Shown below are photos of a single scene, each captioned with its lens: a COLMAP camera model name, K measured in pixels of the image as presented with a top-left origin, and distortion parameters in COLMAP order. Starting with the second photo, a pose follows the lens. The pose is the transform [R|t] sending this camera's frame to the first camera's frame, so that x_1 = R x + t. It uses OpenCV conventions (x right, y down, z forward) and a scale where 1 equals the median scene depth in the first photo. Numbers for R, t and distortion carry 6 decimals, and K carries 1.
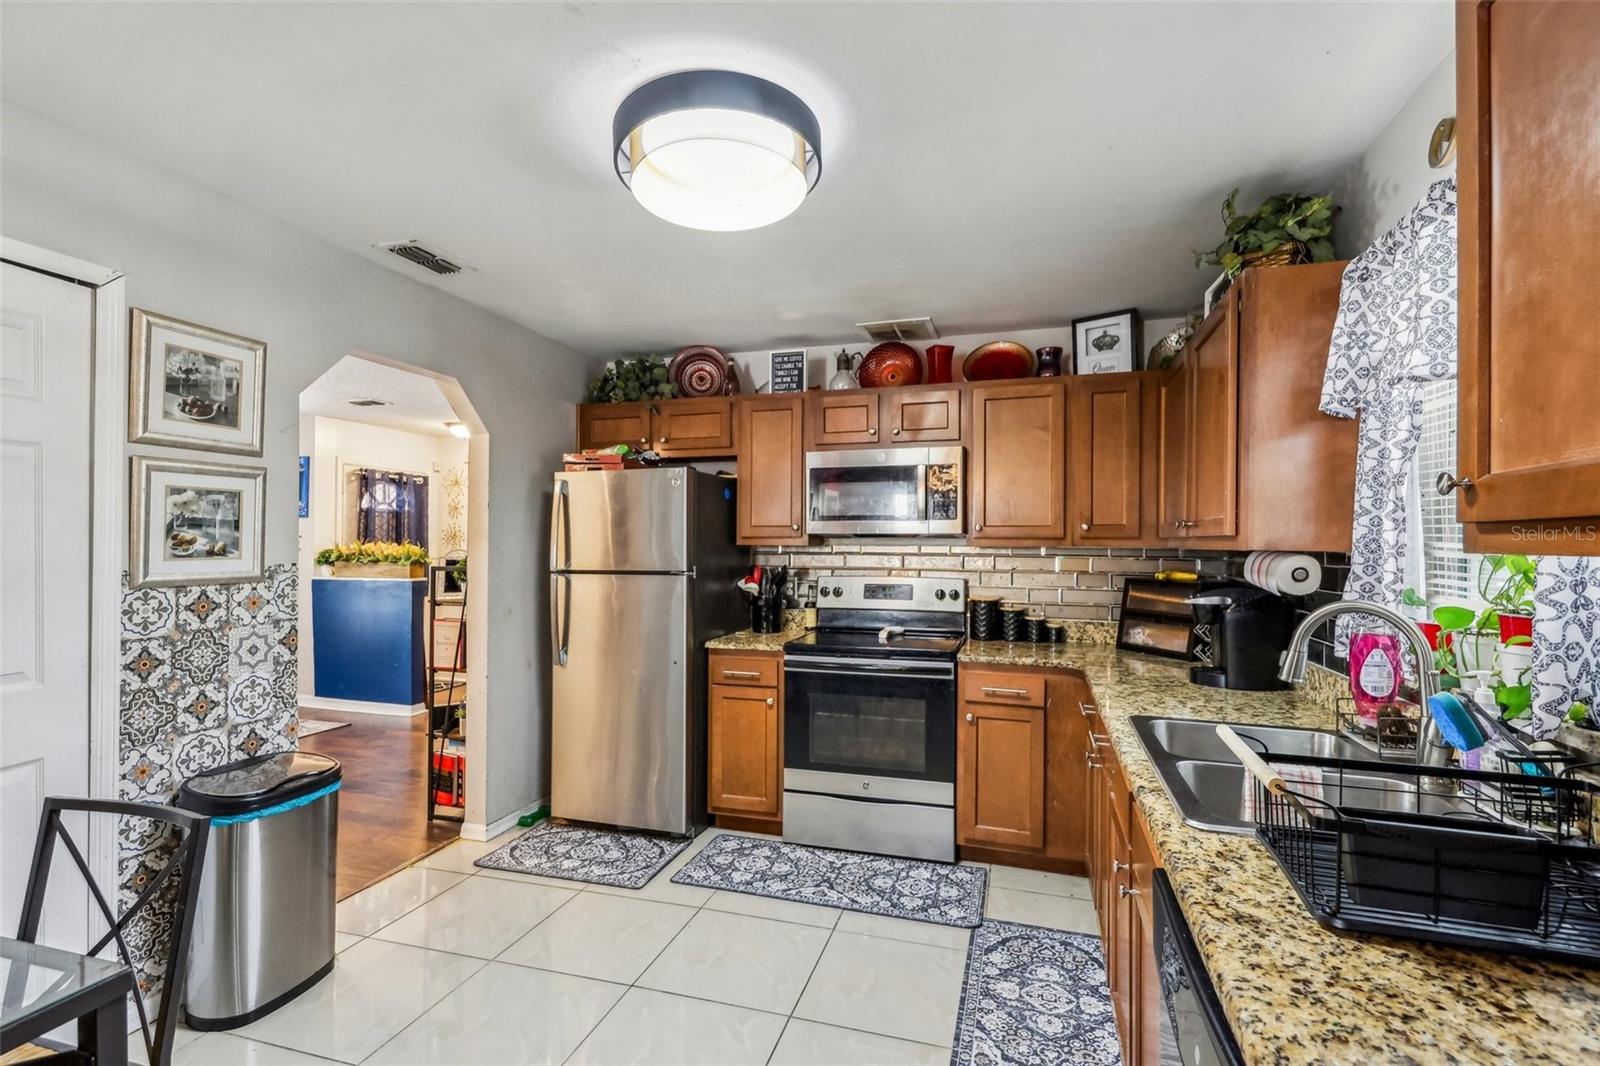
lens RADIAL K [[740.9, 0, 798.7], [0, 740.9, 539.7], [0, 0, 1]] dist [0.004426, -0.000435]
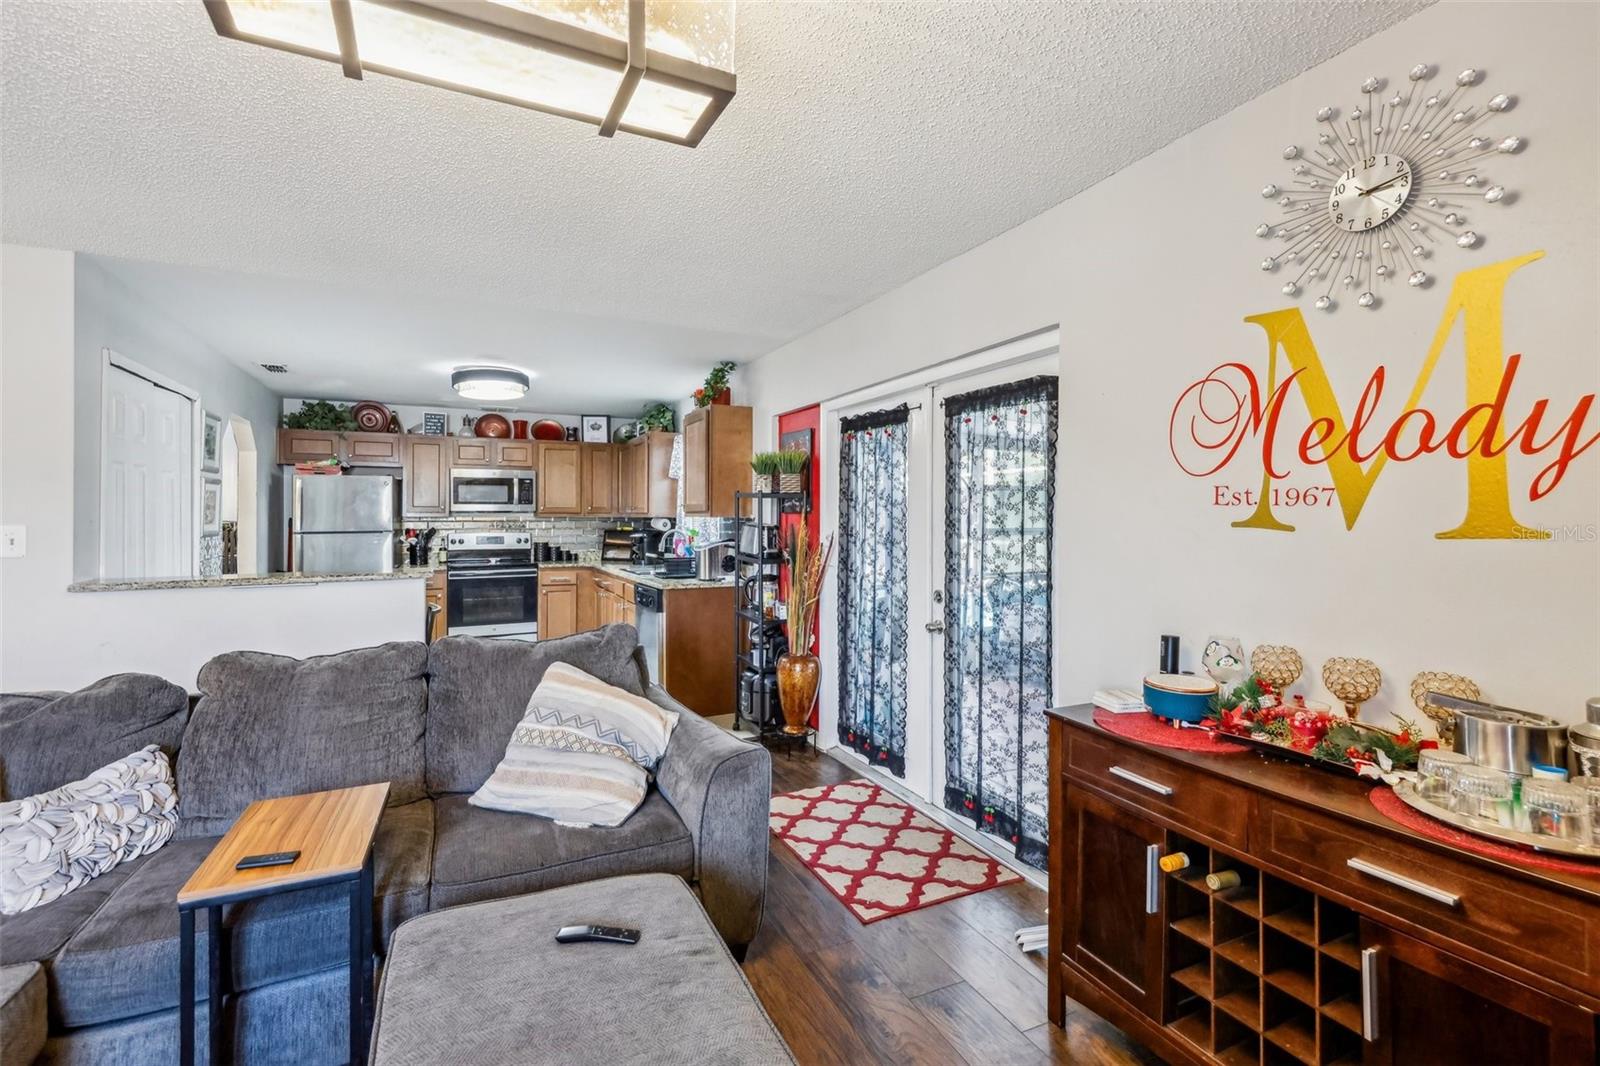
lens RADIAL K [[734.3, 0, 809.8], [0, 734.3, 519.3], [0, 0, 1]] dist [0.003078, -0.000632]
pose [[0.724381, -0.006926, 0.689365, -0.879621], [-0.000466, 0.999944, 0.010535, -0.009083], [-0.689400, -0.007953, 0.724337, -1.435347]]
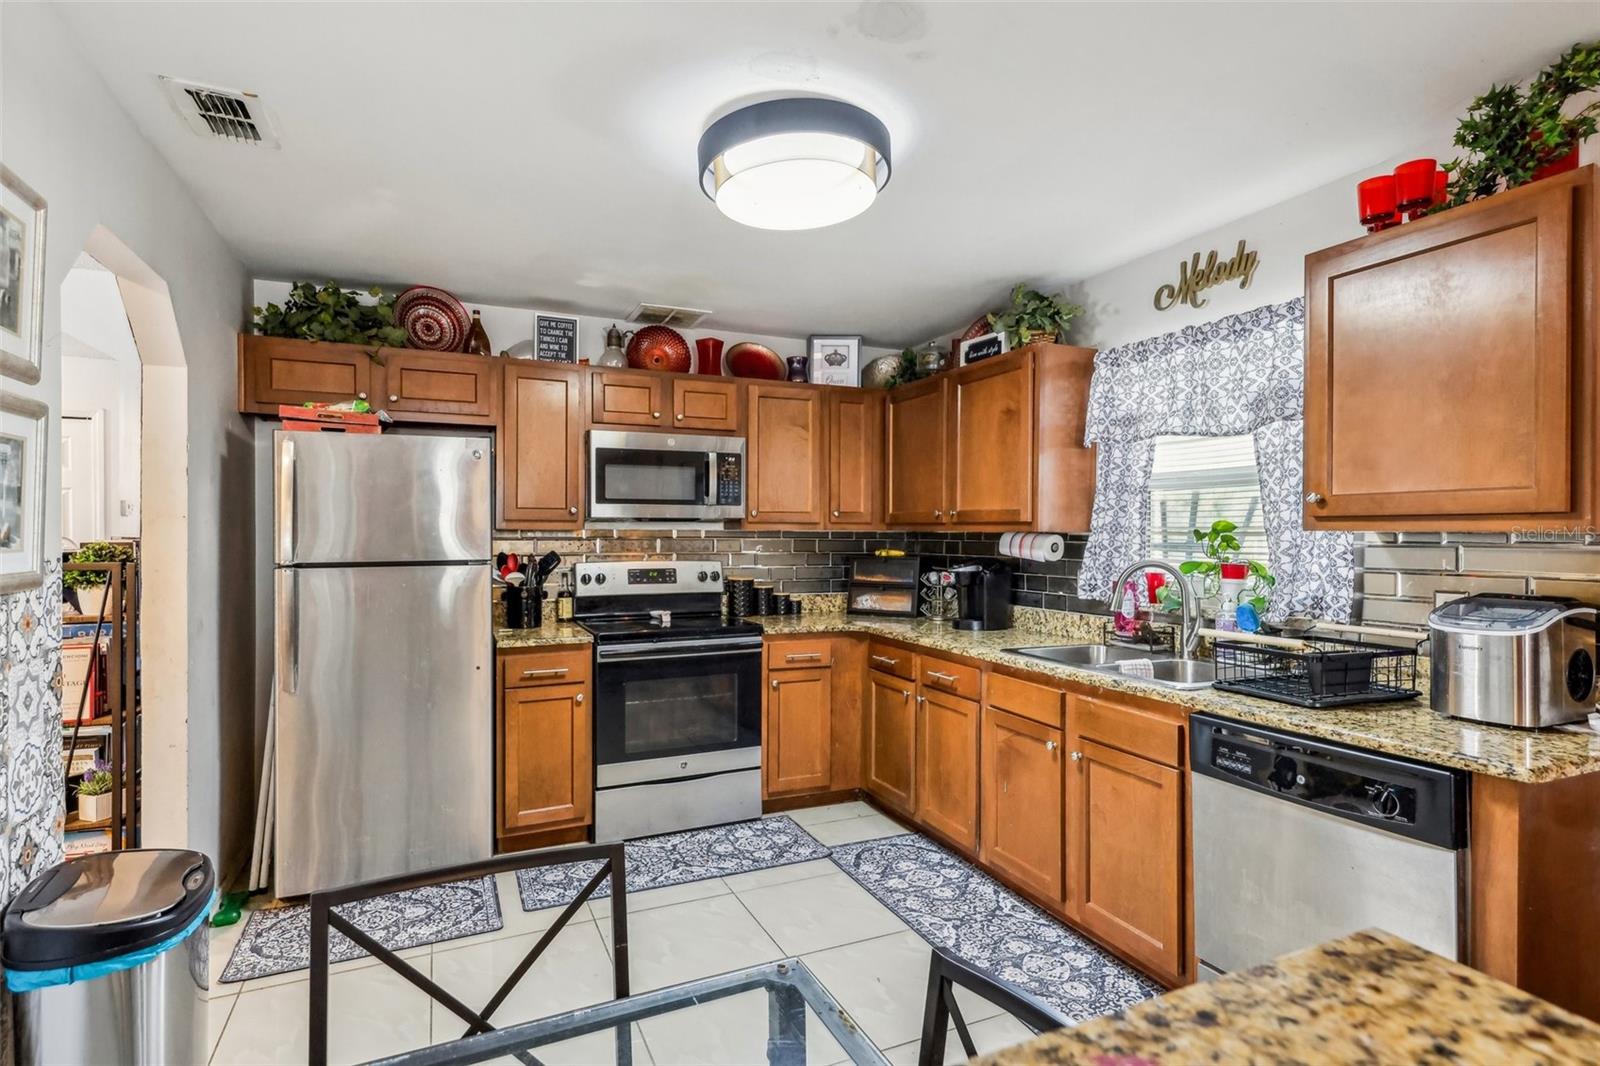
lens RADIAL K [[805.0, 0, 795.2], [0, 805.0, 536.4], [0, 0, 1]] dist [0.014057, -0.015024]
pose [[0.751149, -0.006796, 0.660098, -0.652418], [-0.002320, 0.999914, 0.012933, 0.003365], [-0.660129, -0.011246, 0.751068, 0.087069]]
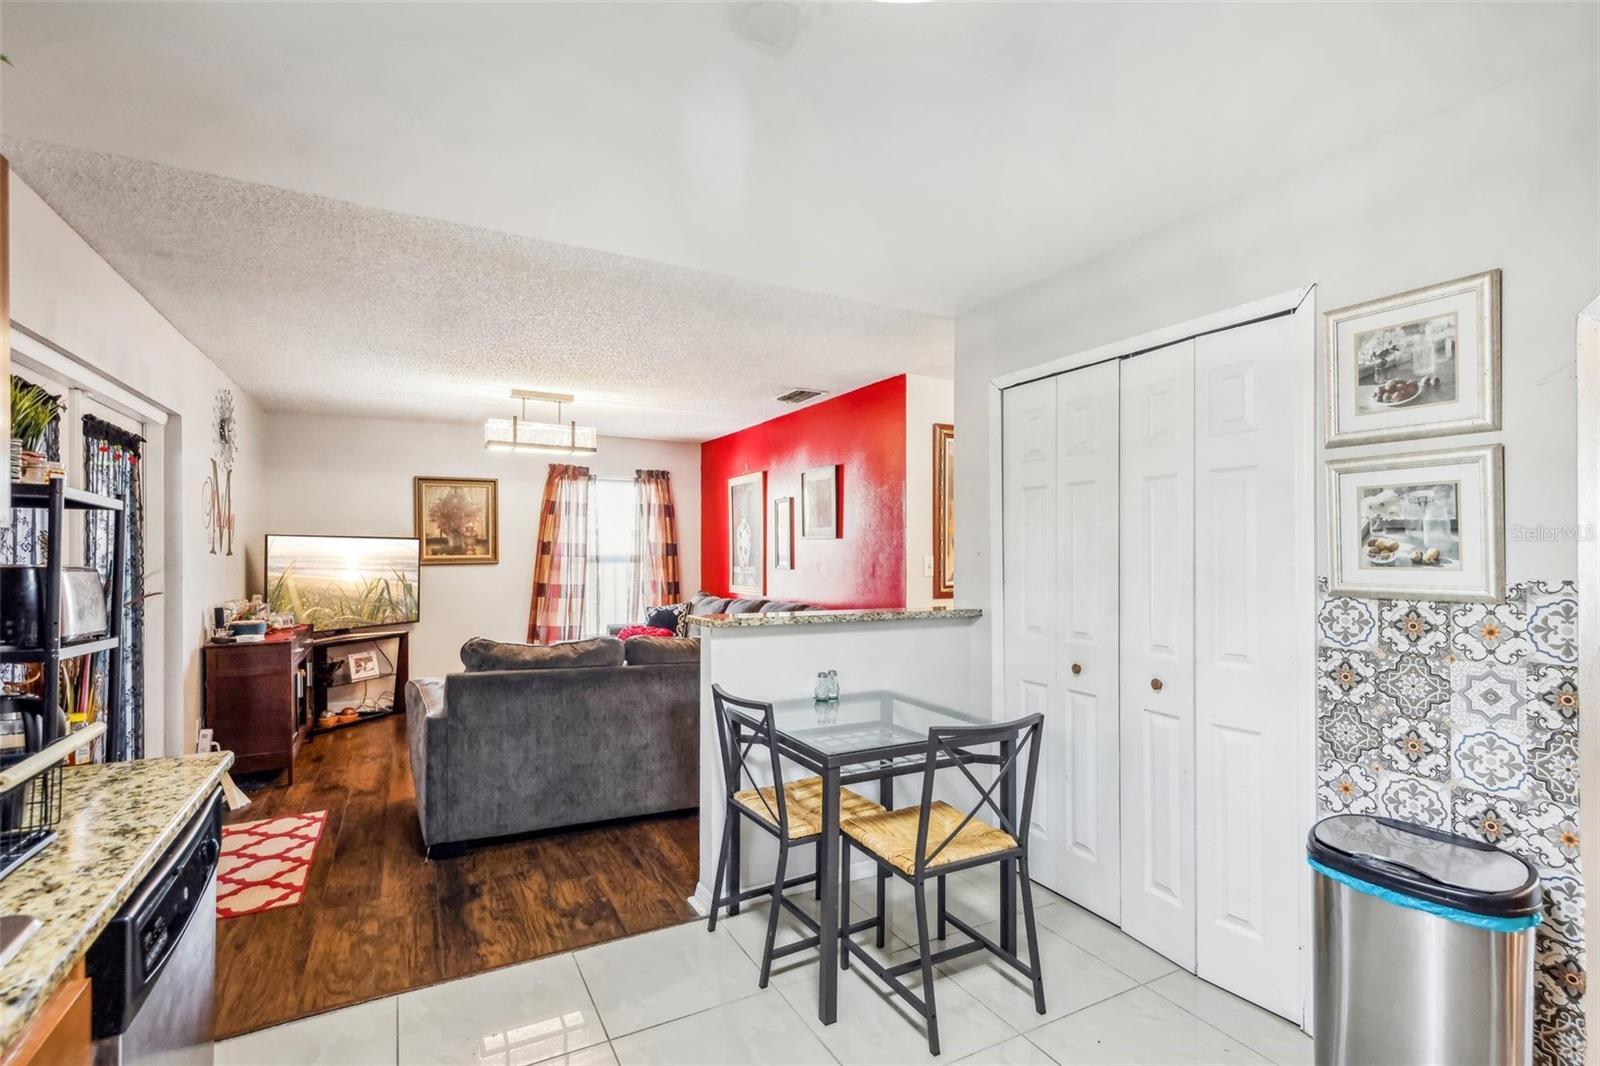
lens RADIAL K [[740.9, 0, 798.7], [0, 740.9, 539.7], [0, 0, 1]] dist [0.004426, -0.000435]
pose [[-0.701135, -0.011998, -0.712927, 0.245156], [0.001490, 0.999832, -0.018292, 0.006572], [0.713027, -0.013888, -0.701000, 0.963845]]
